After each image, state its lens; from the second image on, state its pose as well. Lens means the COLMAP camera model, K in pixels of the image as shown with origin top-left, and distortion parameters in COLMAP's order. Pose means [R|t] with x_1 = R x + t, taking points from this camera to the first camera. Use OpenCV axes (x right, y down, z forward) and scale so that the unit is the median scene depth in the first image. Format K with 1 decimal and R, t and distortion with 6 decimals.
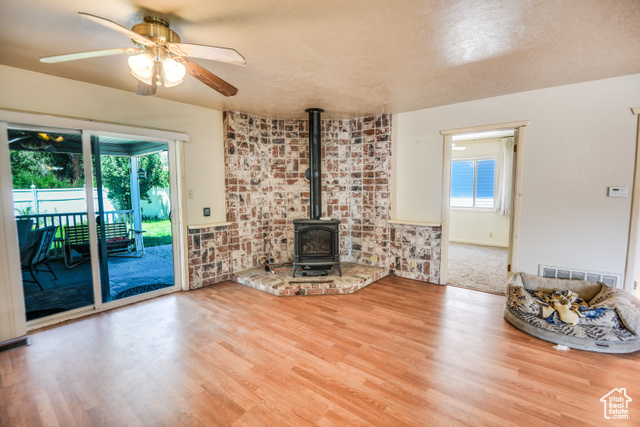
lens RADIAL K [[295.3, 0, 320.0], [0, 295.3, 213.5], [0, 0, 1]] dist [-0.002792, -0.012709]
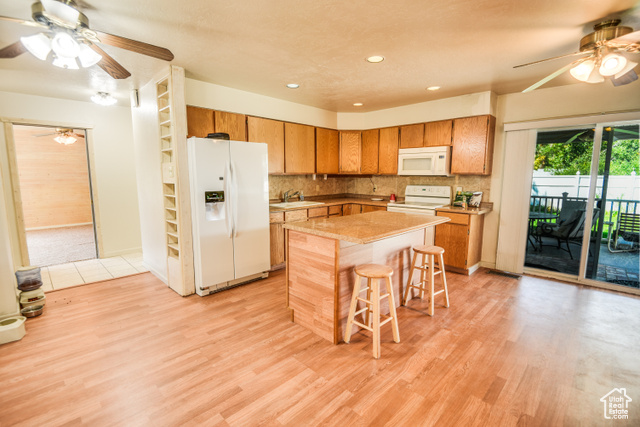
lens RADIAL K [[295.3, 0, 320.0], [0, 295.3, 213.5], [0, 0, 1]] dist [-0.002792, -0.012709]
pose [[-0.083716, 0.132863, -0.987593, 0.420802], [-0.086995, 0.986313, 0.140065, -0.005648], [0.992685, 0.097641, -0.071012, 0.046296]]
